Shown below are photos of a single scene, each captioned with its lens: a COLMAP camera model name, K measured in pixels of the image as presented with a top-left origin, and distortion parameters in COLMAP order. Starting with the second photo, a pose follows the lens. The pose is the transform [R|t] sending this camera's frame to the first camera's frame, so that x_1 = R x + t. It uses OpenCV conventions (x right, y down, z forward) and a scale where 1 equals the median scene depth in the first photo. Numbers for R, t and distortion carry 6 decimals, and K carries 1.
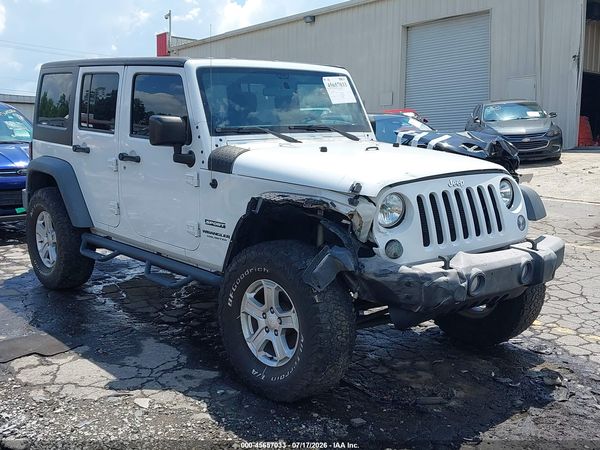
lens RADIAL K [[703.6, 0, 302.2], [0, 703.6, 223.3], [0, 0, 1]] dist [0.070847, -0.165356]
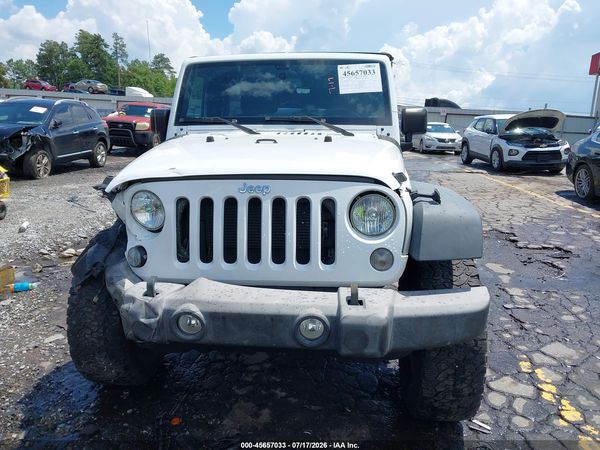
lens RADIAL K [[485.3, 0, 298.6], [0, 485.3, 226.8], [0, 0, 1]] dist [0.037162, -0.041040]
pose [[0.686483, 0.151587, -0.711169, 0.562842], [-0.114672, 0.988360, 0.099979, -0.066110], [0.718047, 0.012917, 0.695875, 0.612402]]
